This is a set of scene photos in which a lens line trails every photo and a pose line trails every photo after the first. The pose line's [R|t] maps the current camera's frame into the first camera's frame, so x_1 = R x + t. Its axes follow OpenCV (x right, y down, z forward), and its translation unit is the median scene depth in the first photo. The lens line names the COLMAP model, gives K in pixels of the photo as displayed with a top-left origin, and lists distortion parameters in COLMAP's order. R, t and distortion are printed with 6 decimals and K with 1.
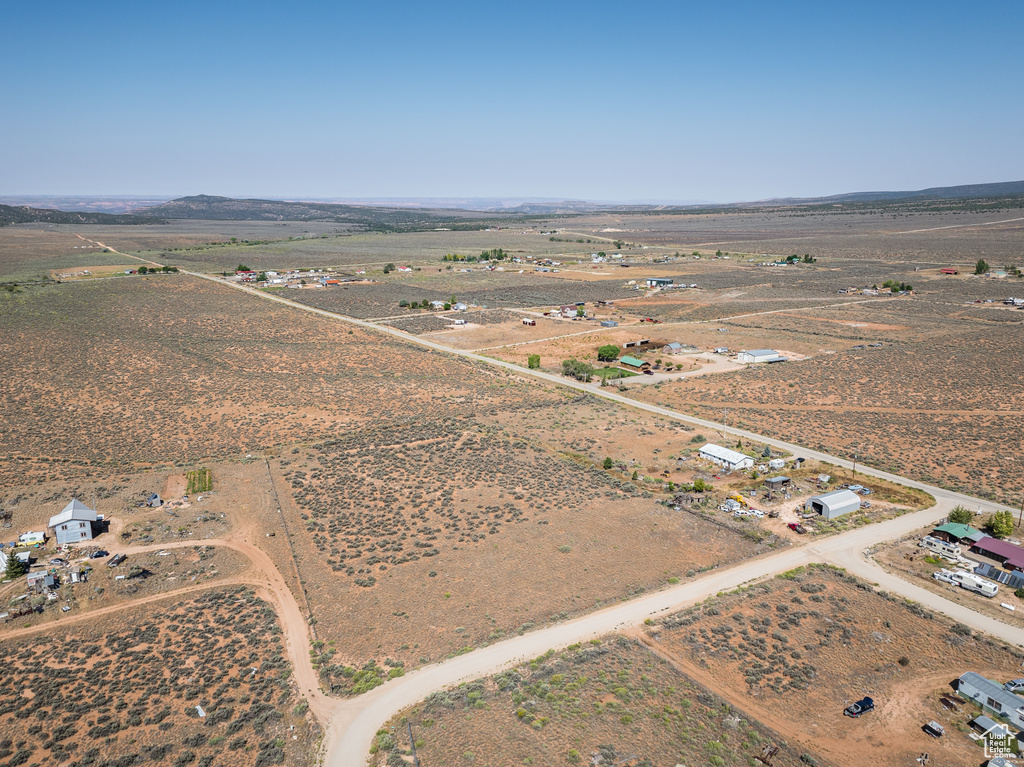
lens RADIAL K [[858.6, 0, 476.9], [0, 858.6, 381.2], [0, 0, 1]] dist [0.004769, -0.051023]
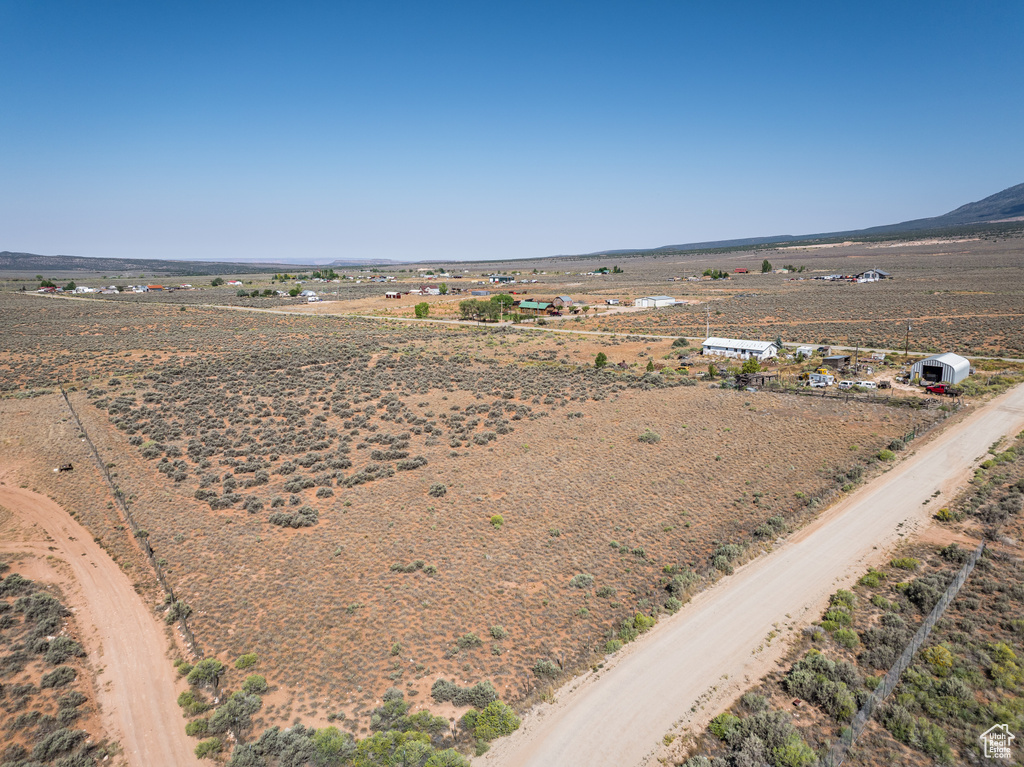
lens RADIAL K [[741.7, 0, 509.1], [0, 741.7, 385.2], [0, 0, 1]] dist [-0.008150, -0.007187]
pose [[0.959229, -0.049998, 0.278172, -0.115269], [0.063631, 0.997164, -0.040193, 0.170104], [-0.275373, 0.056255, 0.959690, 0.544242]]
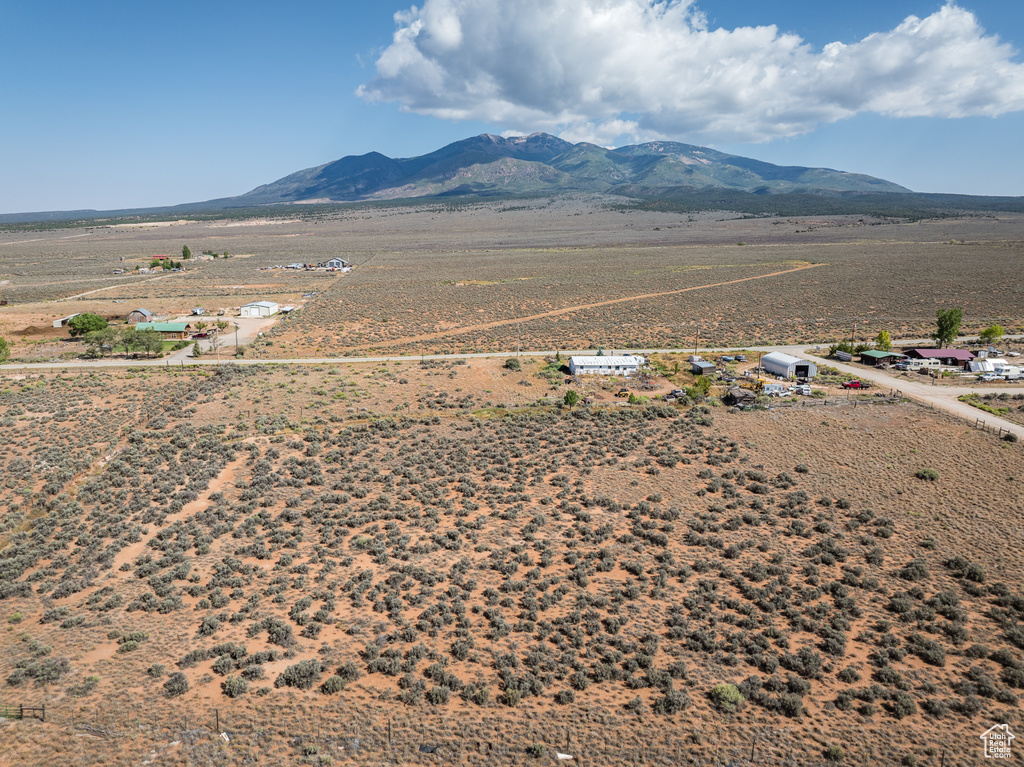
lens RADIAL K [[741.7, 0, 509.1], [0, 741.7, 385.2], [0, 0, 1]] dist [-0.008150, -0.007187]
pose [[0.392625, -0.179309, 0.902050, -0.464258], [0.191887, 0.975196, 0.110328, 0.017803], [-0.899458, 0.129774, 0.417293, 1.013033]]
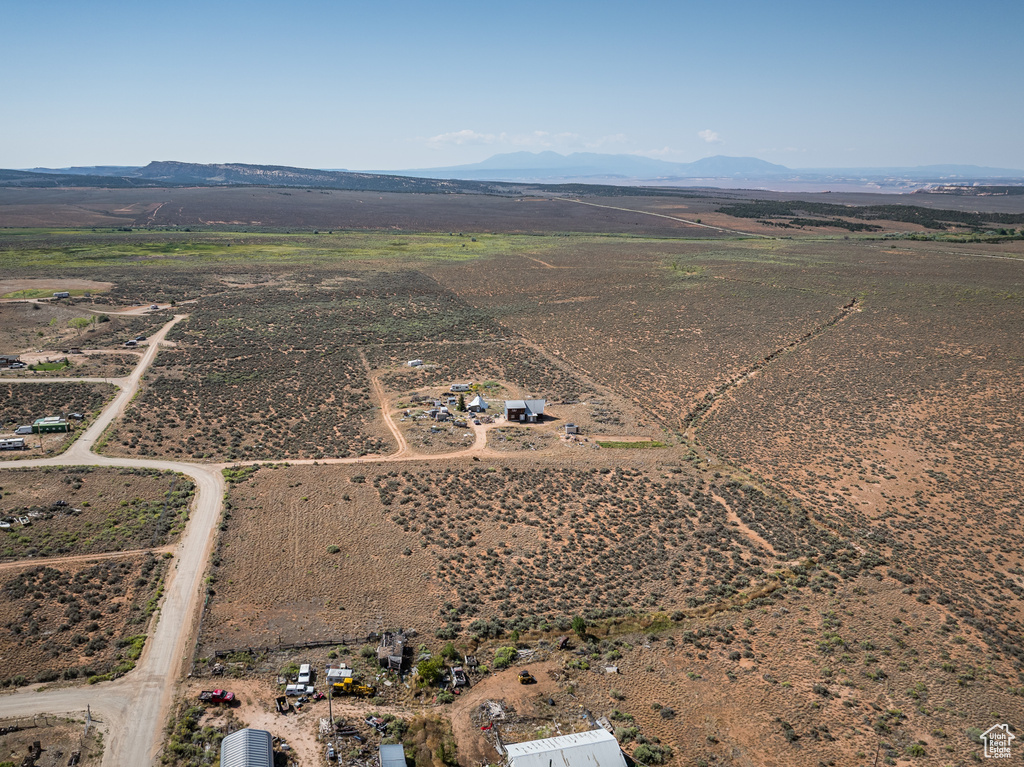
lens RADIAL K [[811.7, 0, 480.9], [0, 811.7, 384.1], [0, 0, 1]] dist [-0.010182, -0.009481]
pose [[-0.281020, 0.240347, -0.929119, 0.845302], [-0.211538, 0.928808, 0.304248, -0.288314], [0.936098, 0.282044, -0.210171, 1.264678]]
